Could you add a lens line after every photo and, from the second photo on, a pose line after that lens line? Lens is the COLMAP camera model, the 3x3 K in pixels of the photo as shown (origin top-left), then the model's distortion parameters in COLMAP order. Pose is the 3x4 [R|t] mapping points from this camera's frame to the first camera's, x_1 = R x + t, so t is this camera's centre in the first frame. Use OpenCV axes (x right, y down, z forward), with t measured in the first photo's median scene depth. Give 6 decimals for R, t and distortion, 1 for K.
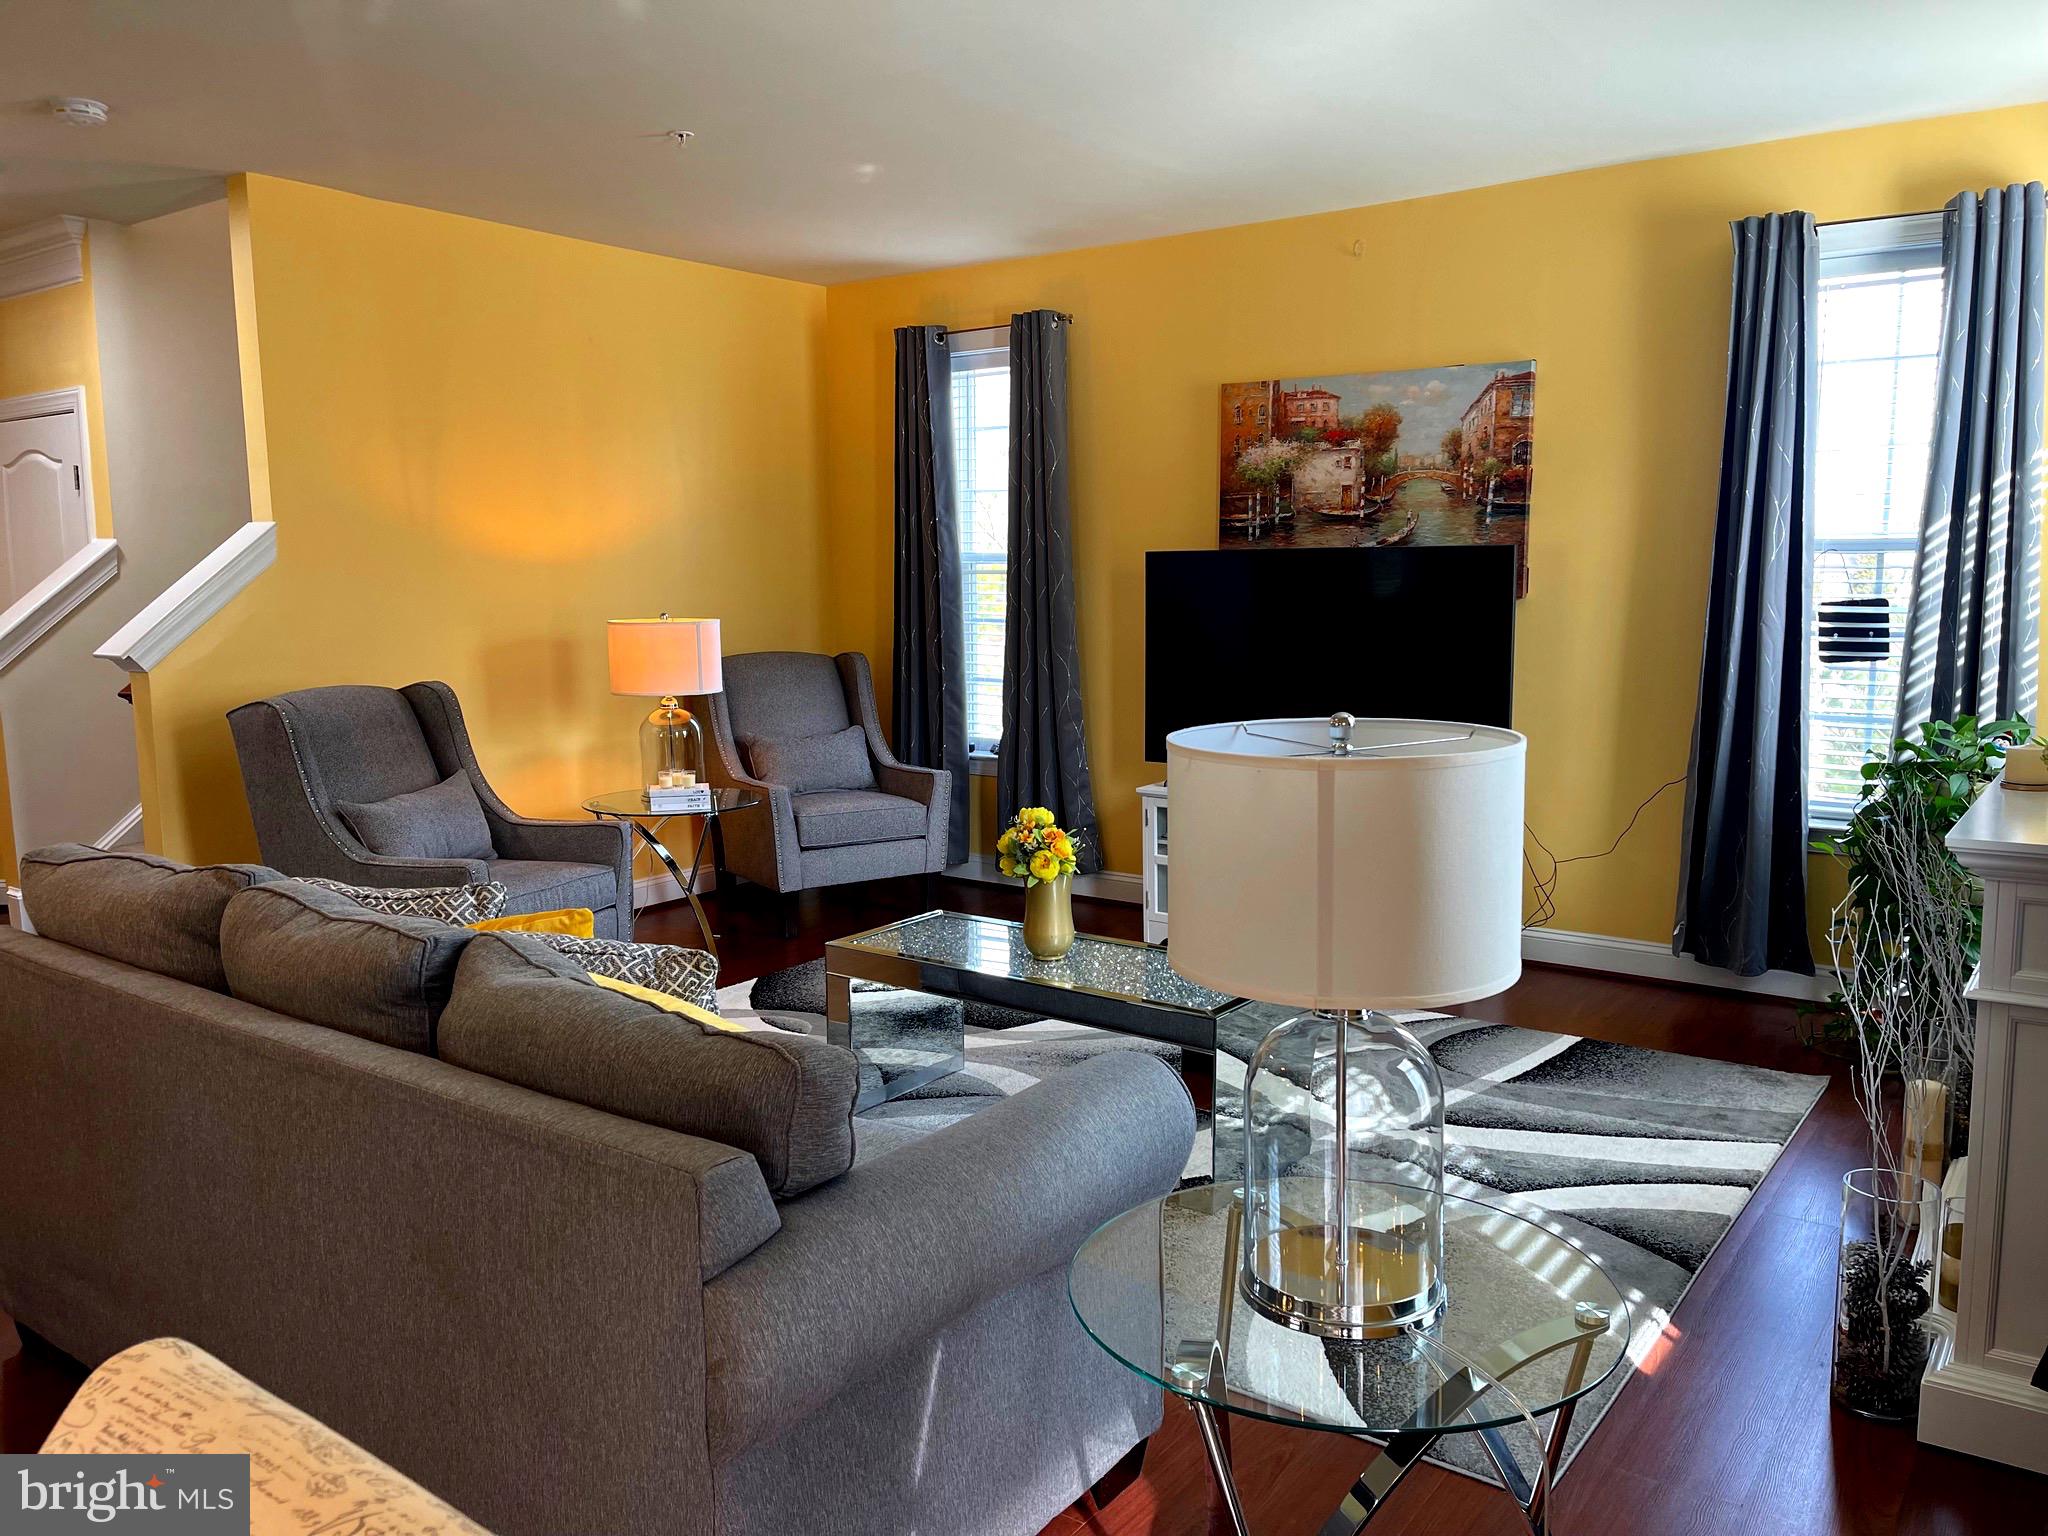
lens RADIAL K [[1542.2, 0, 1035.9], [0, 1542.2, 762.0], [0, 0, 1]] dist [0.072604, -0.085301]
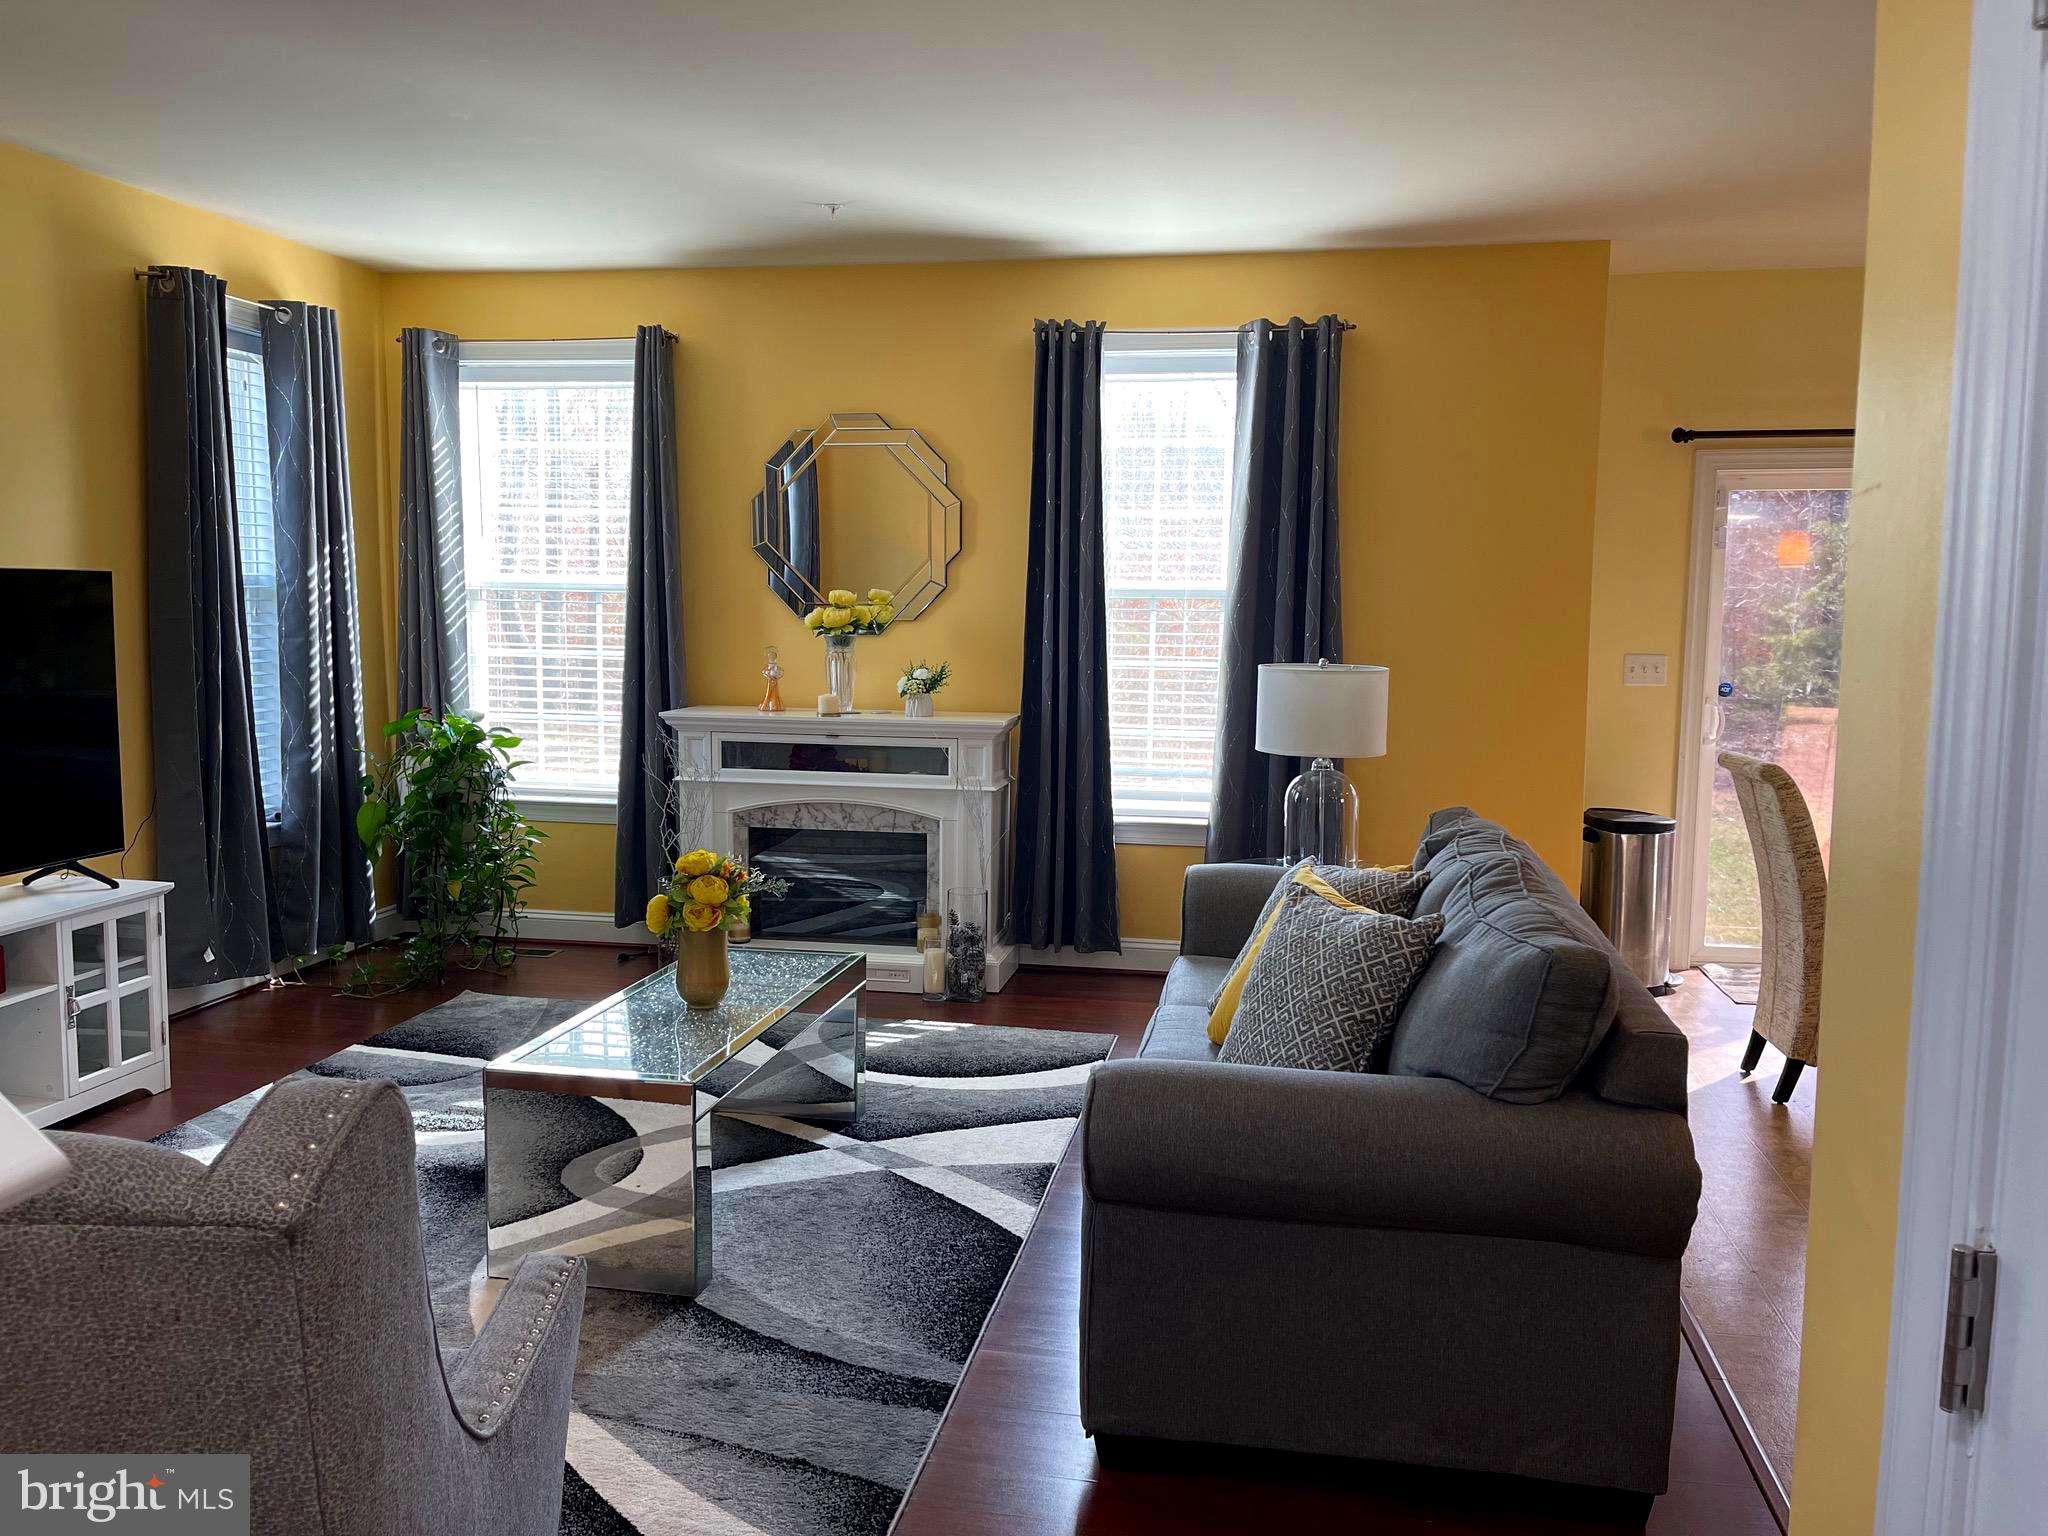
lens RADIAL K [[1542.2, 0, 1029.6], [0, 1542.2, 760.5], [0, 0, 1]] dist [0.072604, -0.085301]
pose [[-0.426627, -0.089610, 0.899977, -0.655803], [0.106716, 0.983141, 0.148479, -0.101092], [-0.898110, 0.159387, -0.409872, 0.836649]]
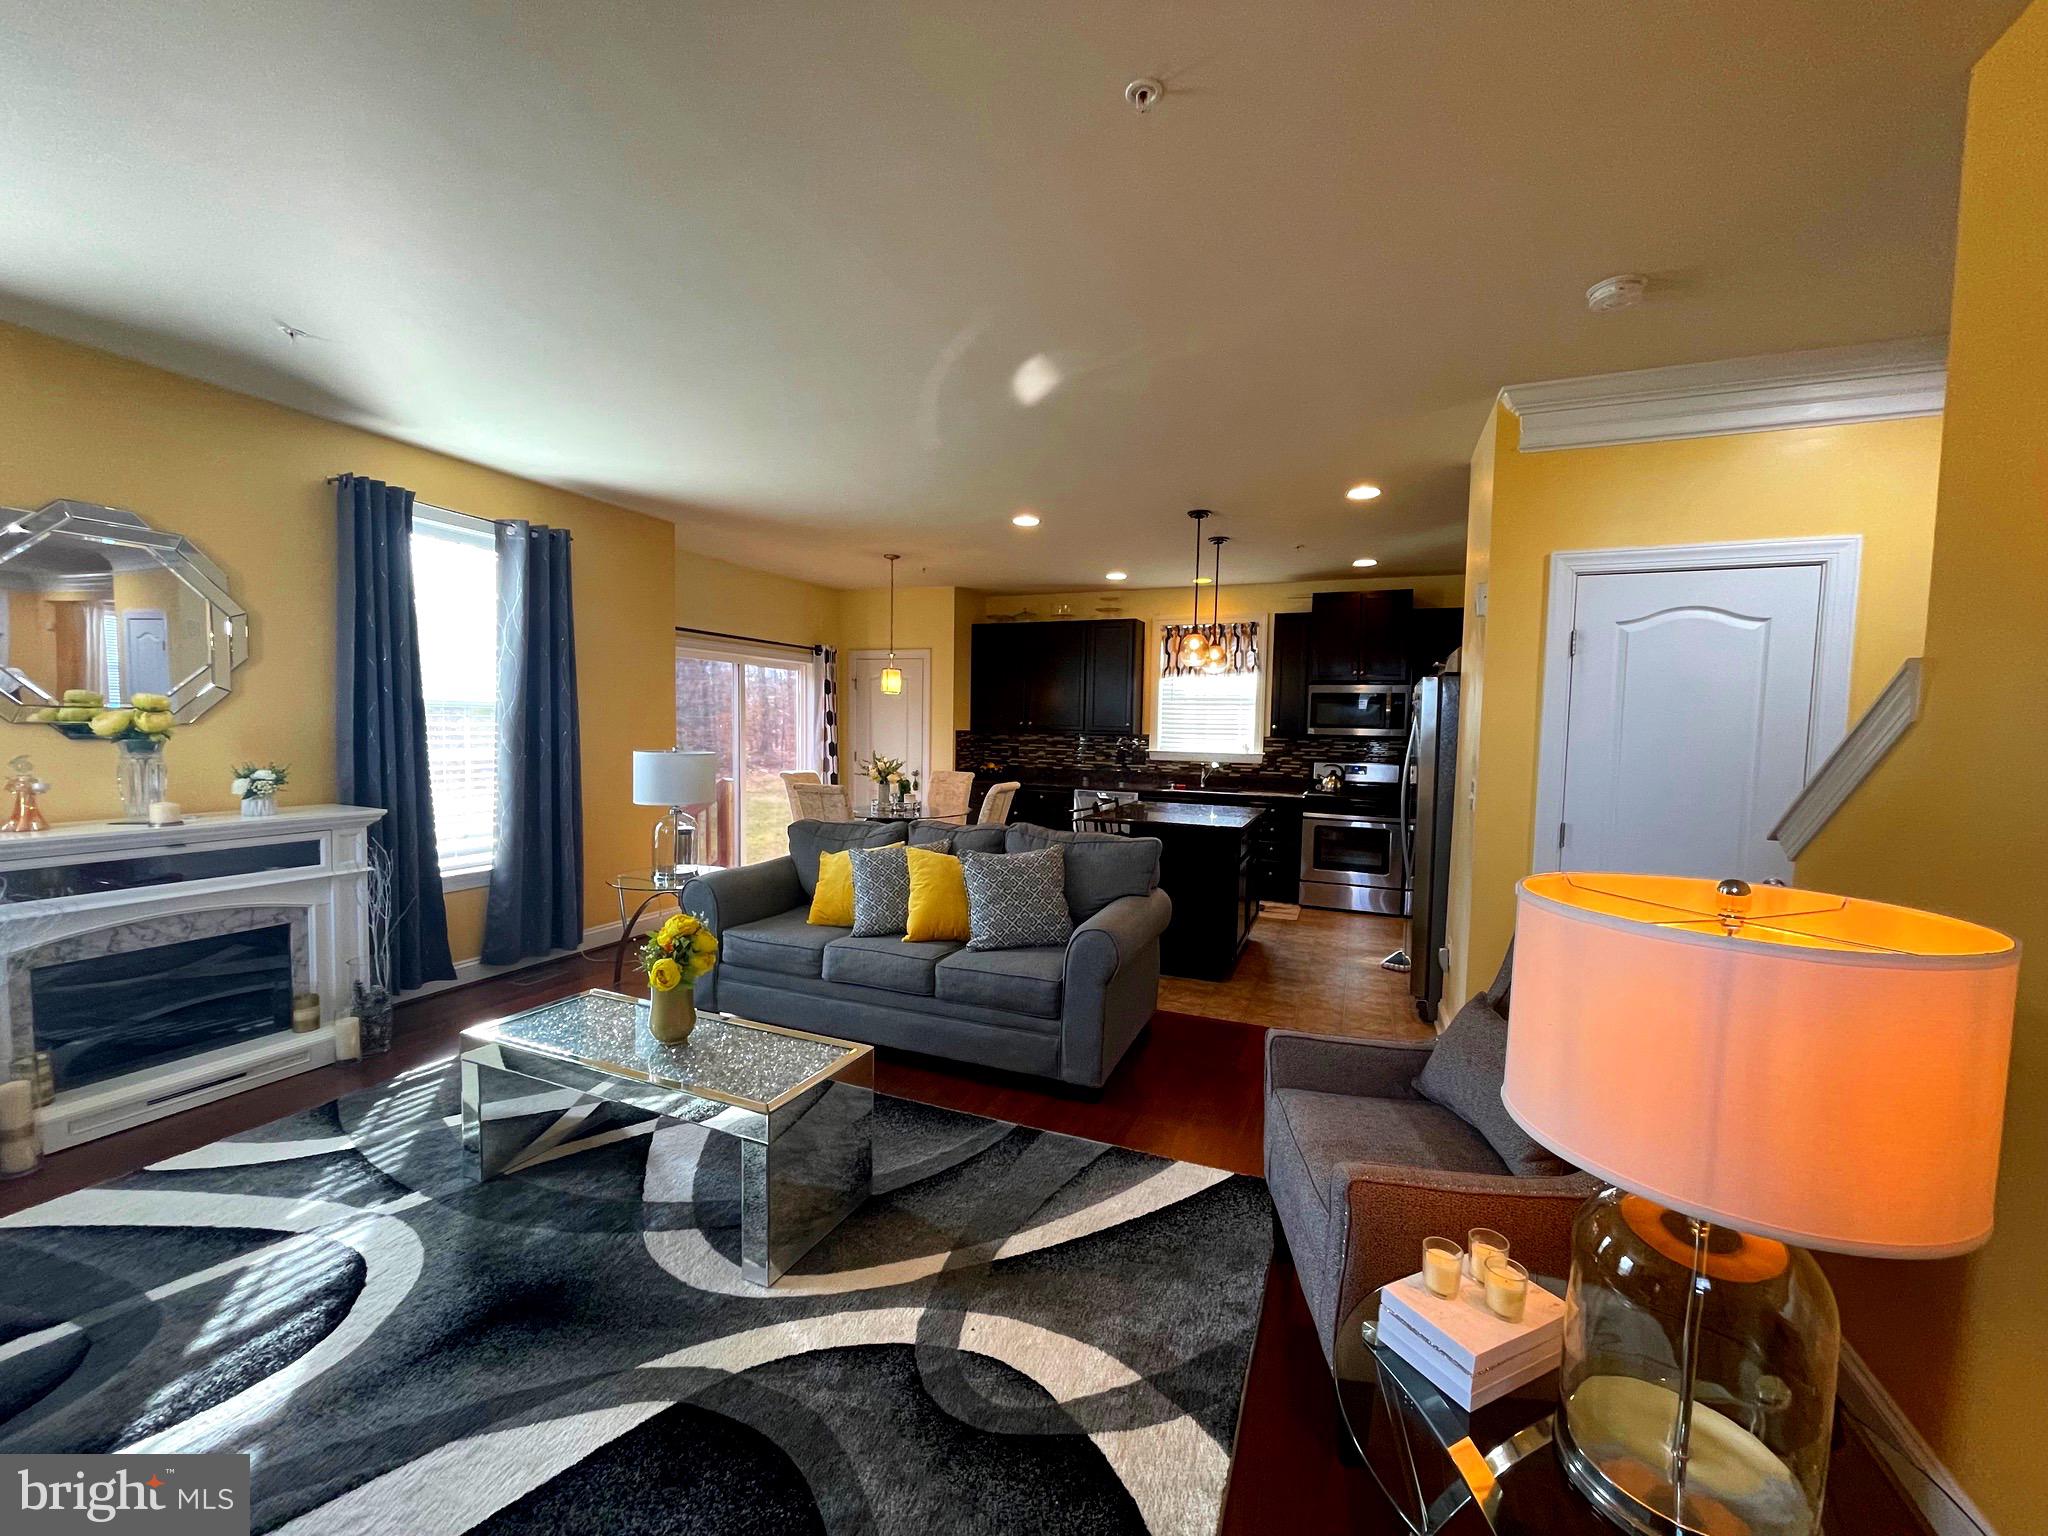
lens RADIAL K [[826.3, 0, 1017.2], [0, 826.3, 777.0], [0, 0, 1]] dist [-0.000678, 0.000474]
pose [[-0.975393, 0.003392, -0.220447, -0.081006], [-0.039155, 0.981322, 0.188343, -0.142419], [0.216968, 0.192340, -0.957042, 1.145258]]
